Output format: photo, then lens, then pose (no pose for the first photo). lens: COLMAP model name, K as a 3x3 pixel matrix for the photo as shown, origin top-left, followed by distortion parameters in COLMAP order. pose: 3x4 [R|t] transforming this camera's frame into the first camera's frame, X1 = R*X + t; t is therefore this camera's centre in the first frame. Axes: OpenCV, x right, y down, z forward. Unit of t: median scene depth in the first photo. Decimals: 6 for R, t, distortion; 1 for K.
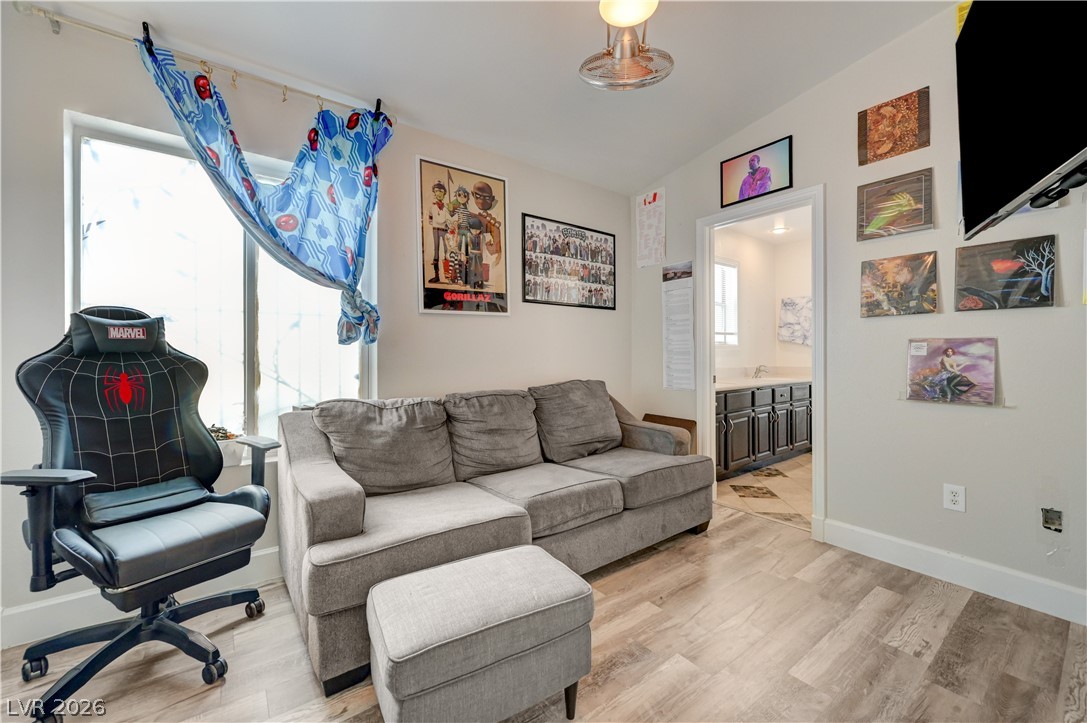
lens RADIAL K [[434.1, 0, 550.5], [0, 434.1, 362.2], [0, 0, 1]] dist [0.000483, 0.000094]
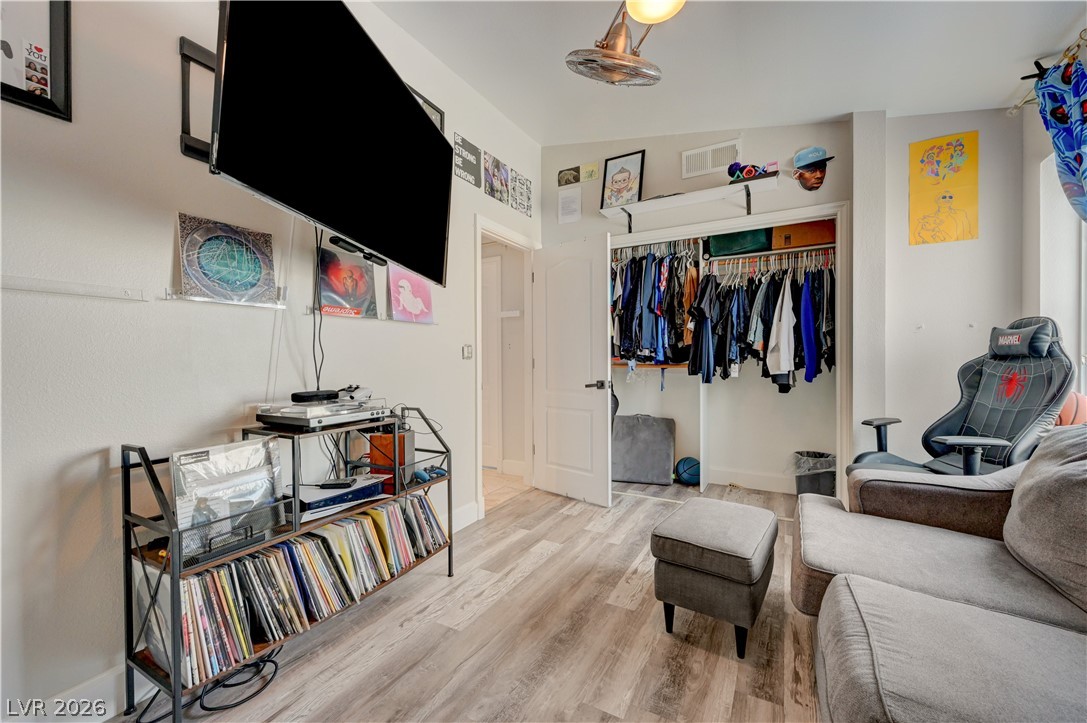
lens RADIAL K [[432.0, 0, 549.1], [0, 432.0, 369.3], [0, 0, 1]] dist [0.000336, -0.000209]
pose [[-0.911926, 0.013297, -0.410140, 0.511901], [-0.003074, 0.999226, 0.039229, -0.020190], [0.410344, 0.037034, -0.911179, 1.137429]]
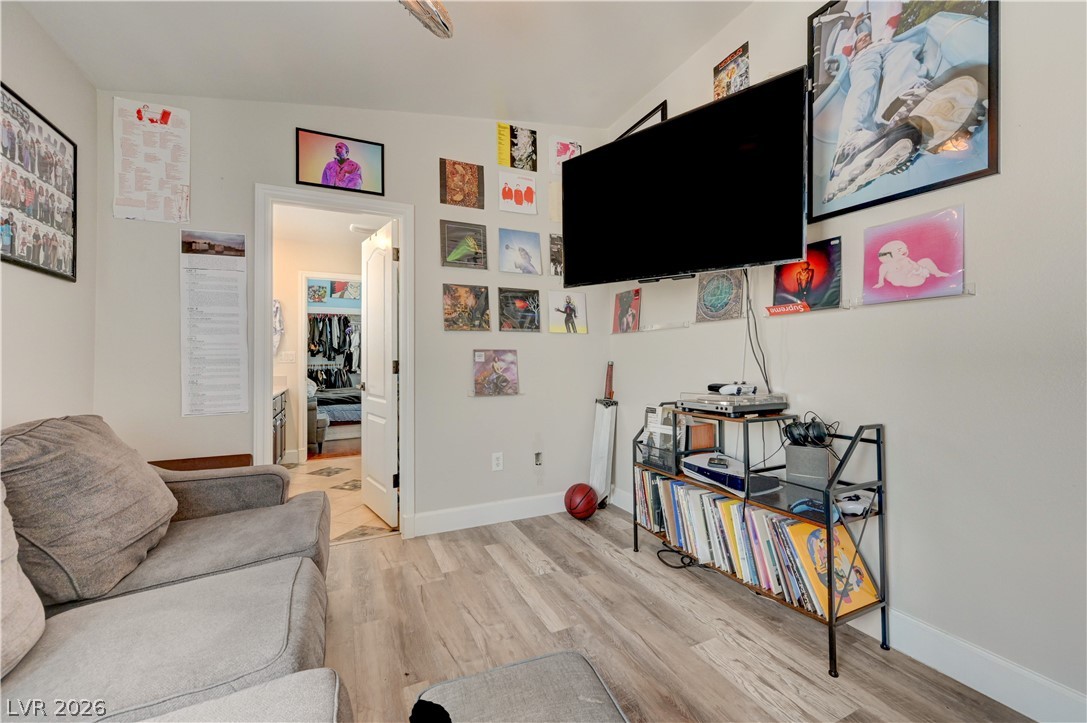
lens RADIAL K [[438.9, 0, 552.5], [0, 438.9, 353.2], [0, 0, 1]] dist [0.000333, -0.000114]
pose [[0.197025, 0.012929, 0.980313, -0.399409], [0.026759, 0.999470, -0.018559, -0.009917], [-0.980033, 0.029888, 0.196574, 0.475230]]
